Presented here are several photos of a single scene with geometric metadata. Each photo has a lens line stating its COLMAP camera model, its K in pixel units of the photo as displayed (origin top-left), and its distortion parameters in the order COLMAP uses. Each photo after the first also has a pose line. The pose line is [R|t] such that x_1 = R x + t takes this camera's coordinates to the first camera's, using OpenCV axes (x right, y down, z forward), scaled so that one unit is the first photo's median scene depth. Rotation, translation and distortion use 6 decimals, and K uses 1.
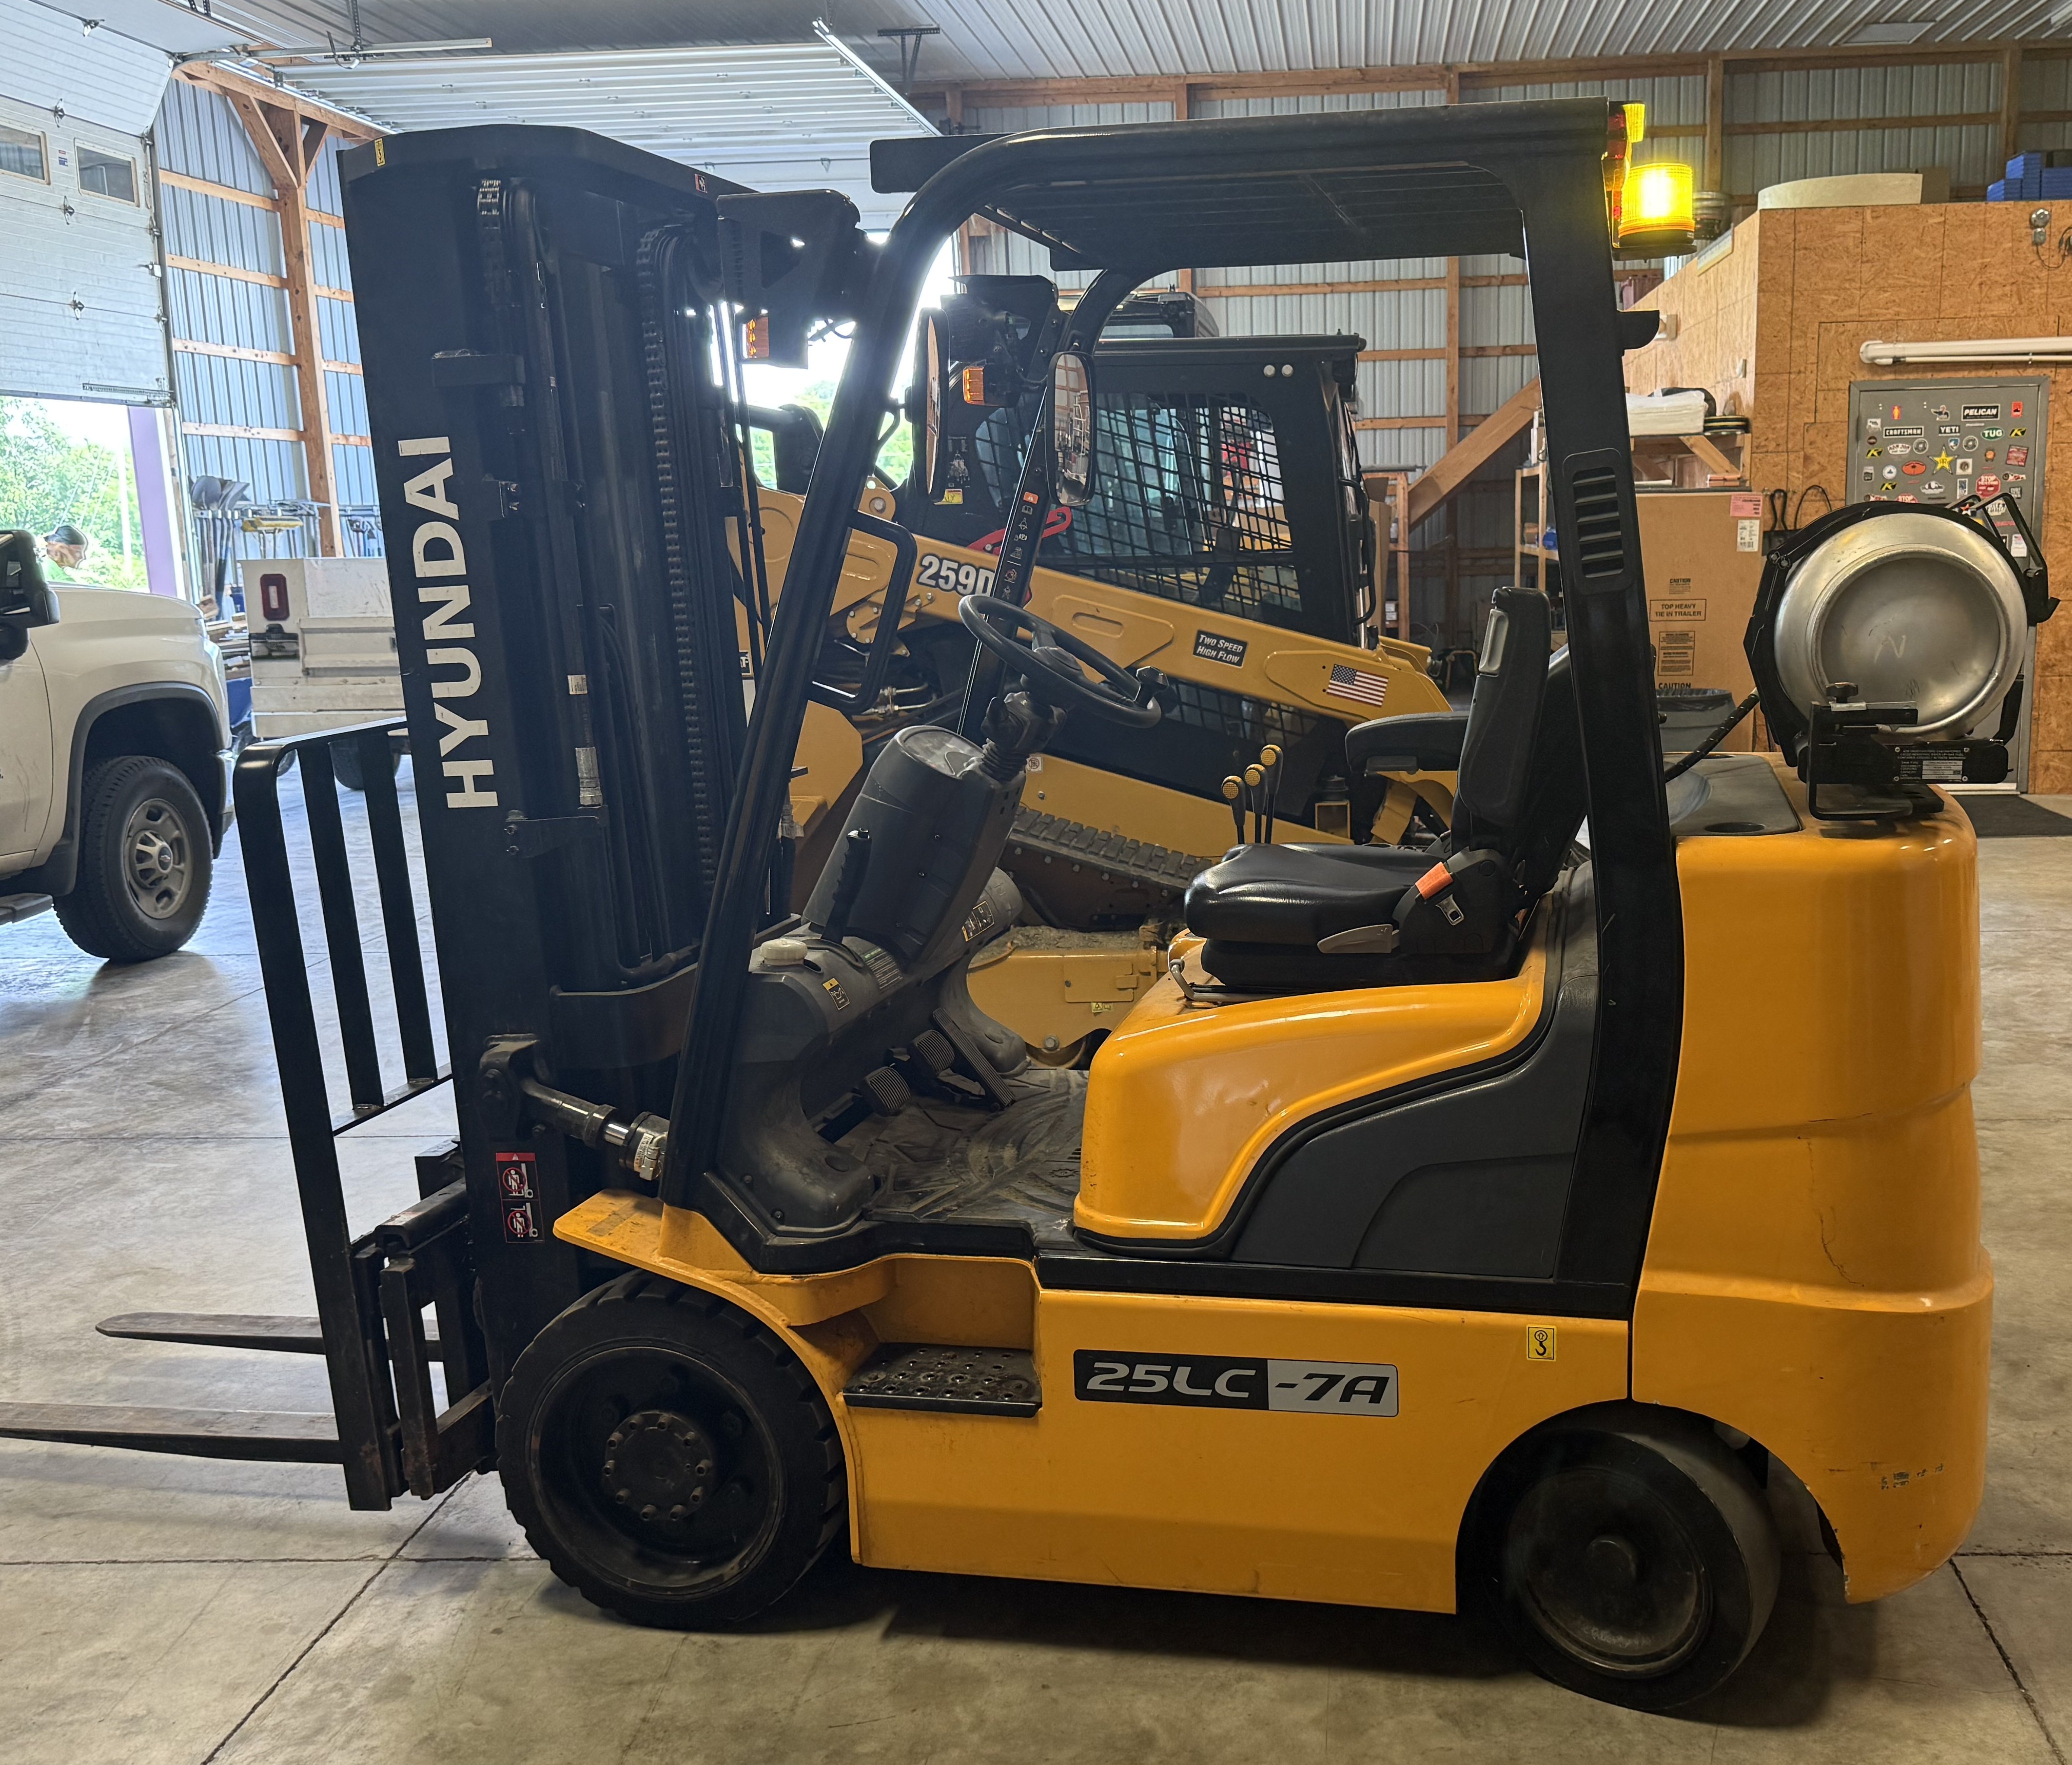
lens RADIAL K [[1951.1, 0, 1028.2], [0, 1951.1, 900.3], [0, 0, 1]] dist [0.031623, 0.000000]
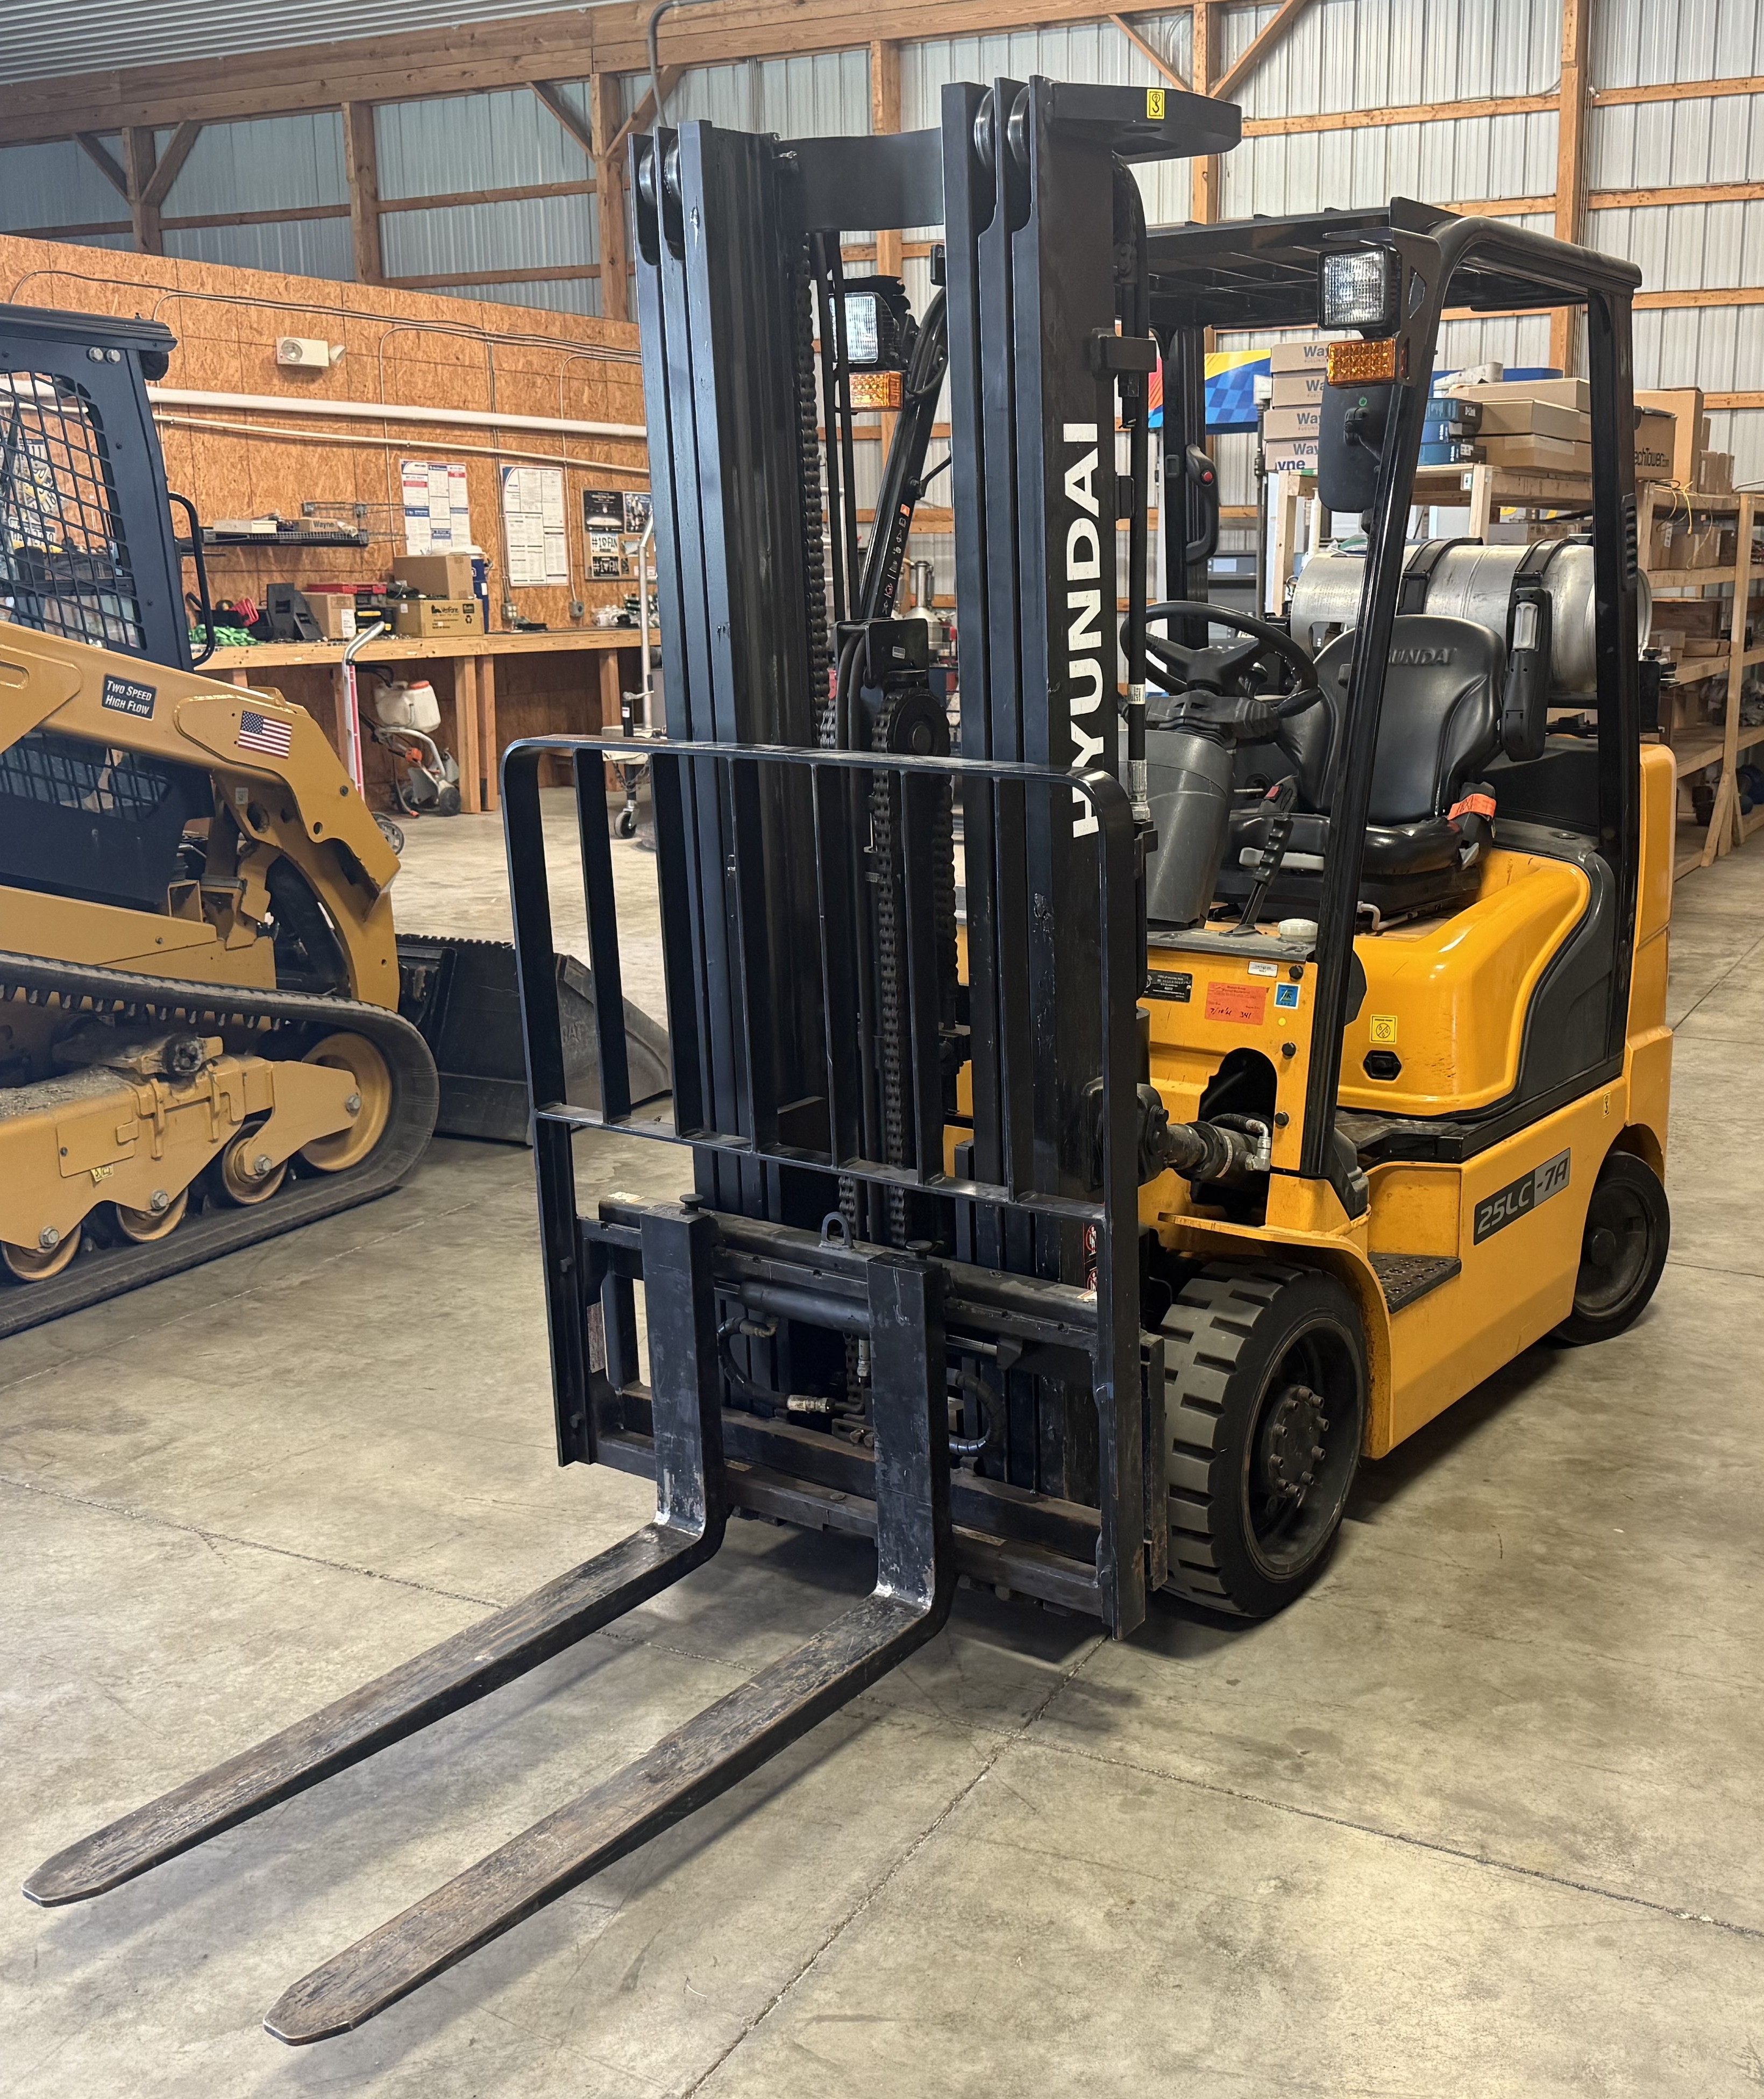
lens RADIAL K [[2339.9, 0, 881.9], [0, 2339.9, 1044.5], [0, 0, 1]] dist [0.104477, 0.000000]
pose [[0.397771, -0.167665, 0.902035, -1.375085], [0.163596, 0.980366, 0.110084, -0.090732], [-0.902782, 0.103781, 0.417390, 0.662214]]
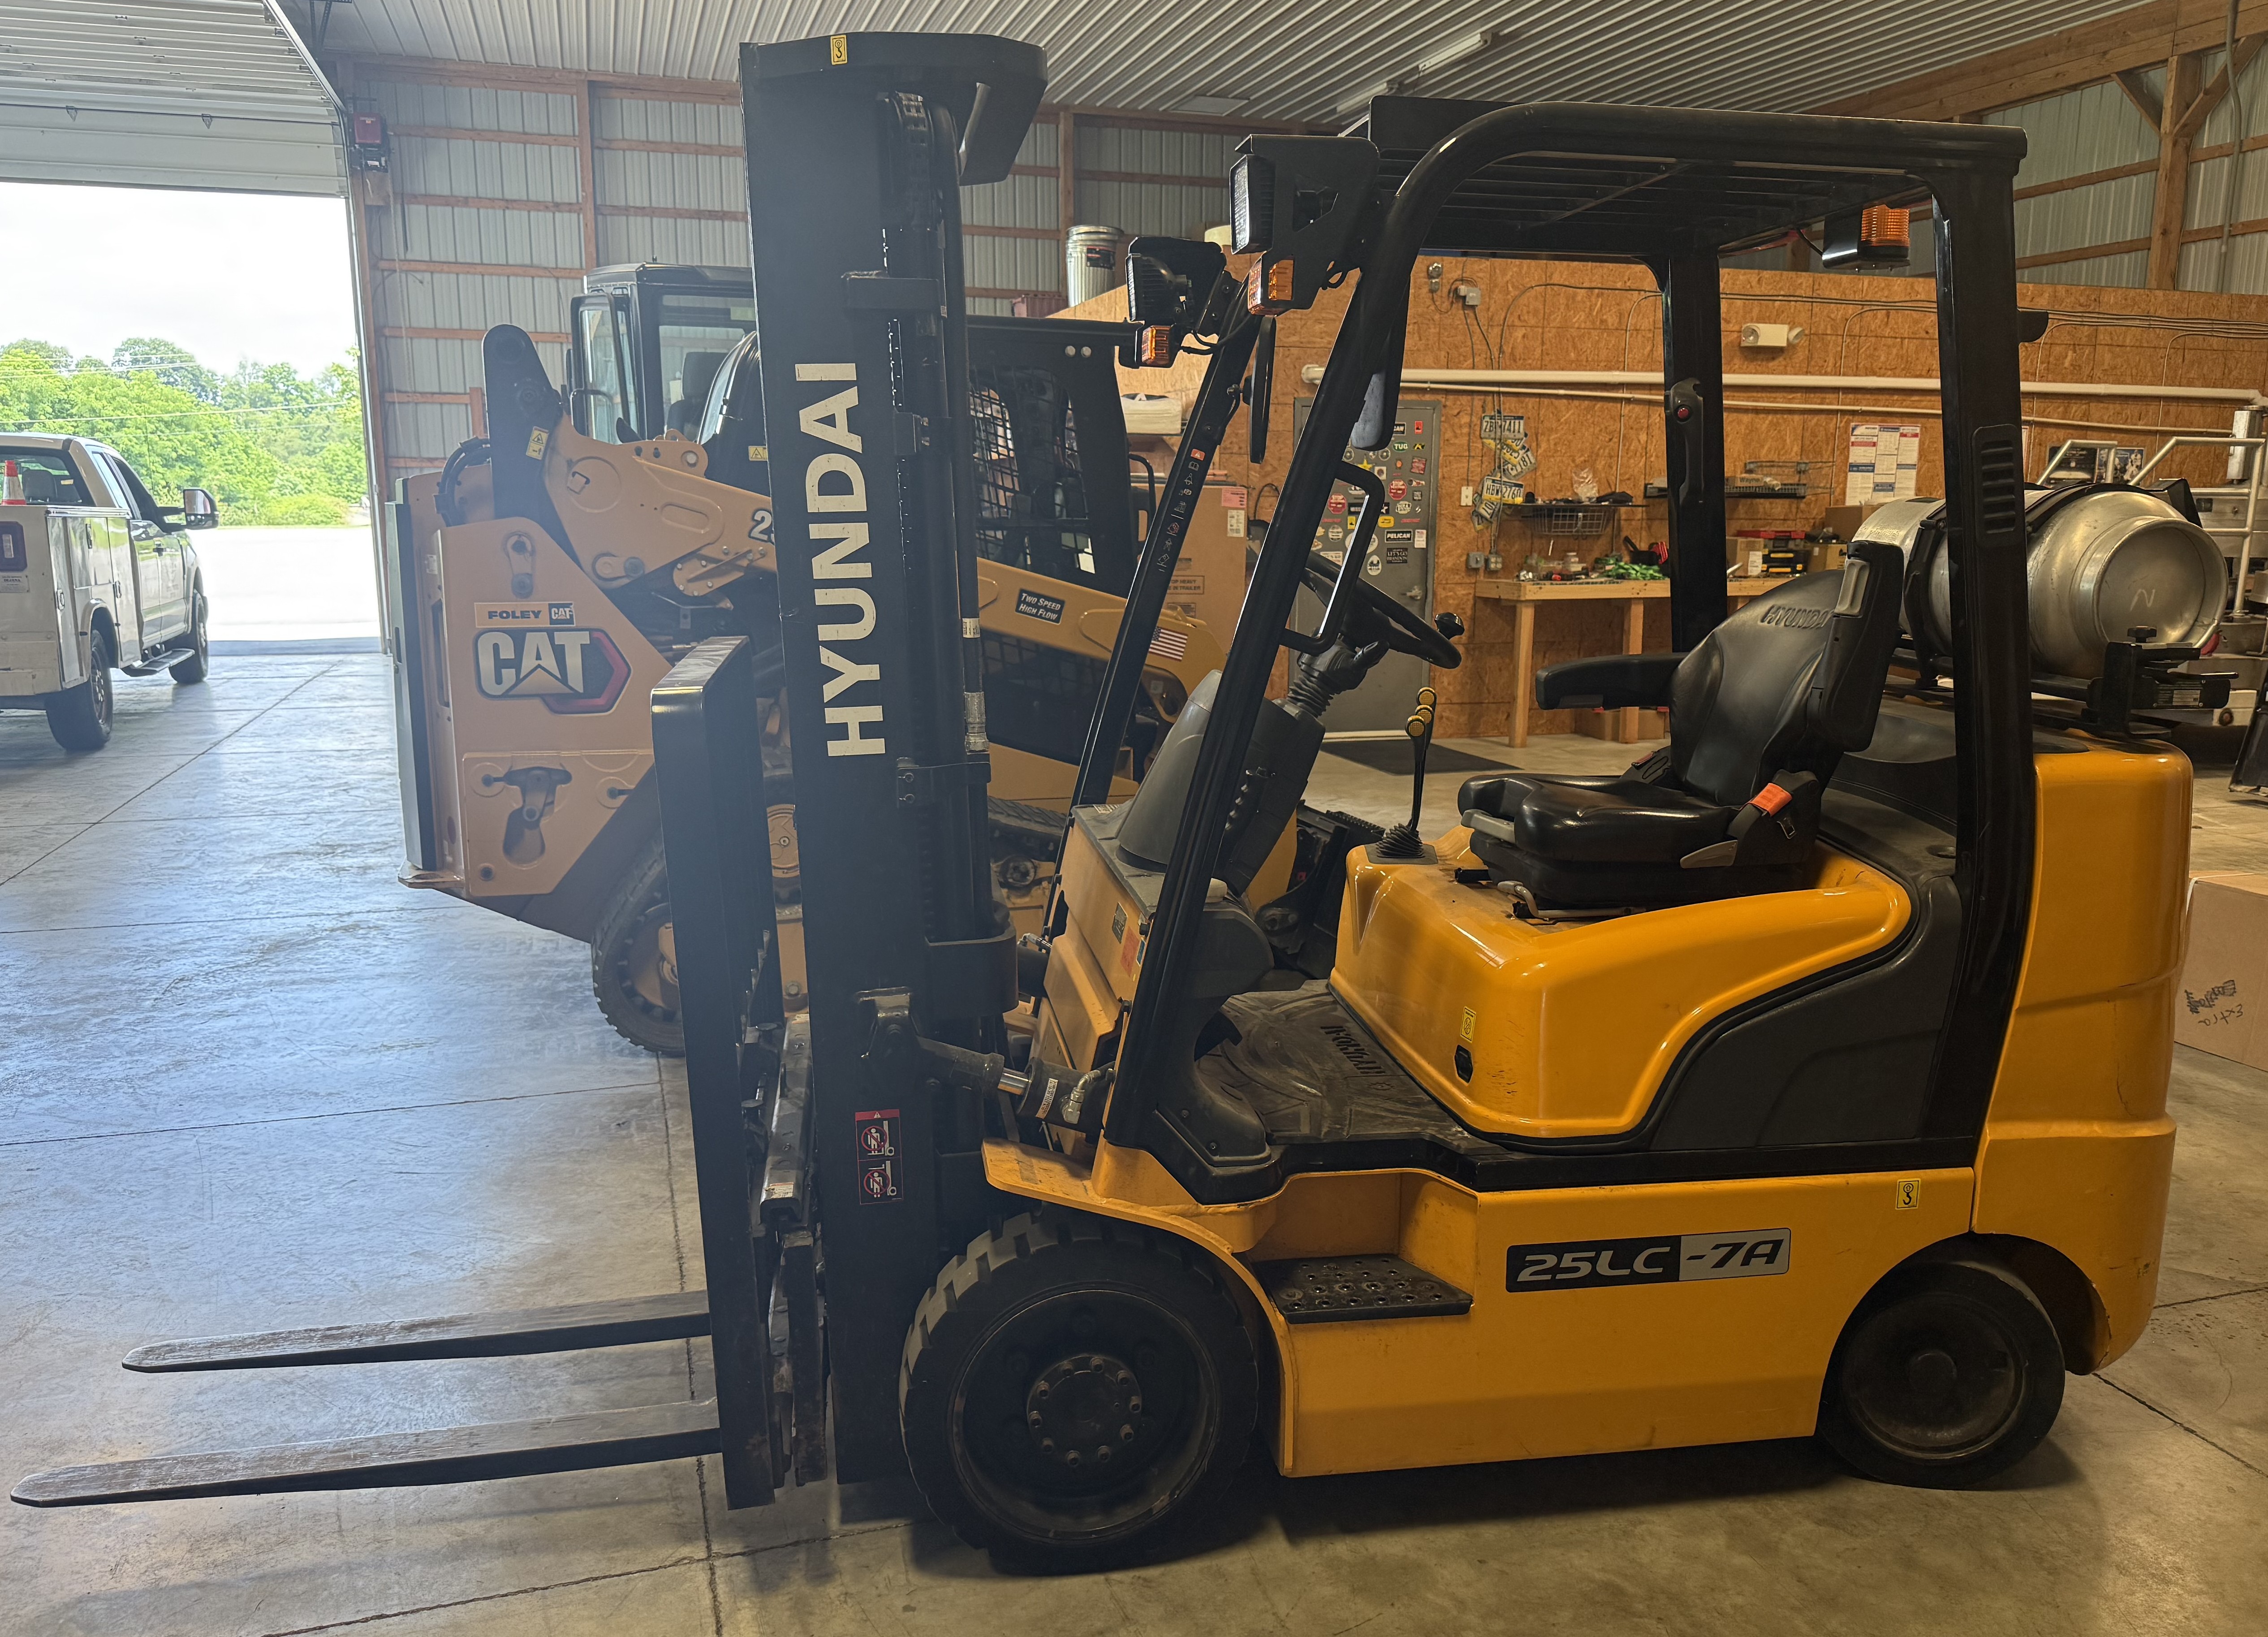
lens RADIAL K [[1772.8, 0, 1029.1], [0, 1772.8, 868.8], [0, 0, 1]] dist [0.078157, -0.073527]
pose [[0.937464, -0.039424, 0.345842, -0.525738], [0.033969, 0.999185, 0.021825, -0.008121], [-0.346420, -0.008712, 0.938039, 0.157965]]
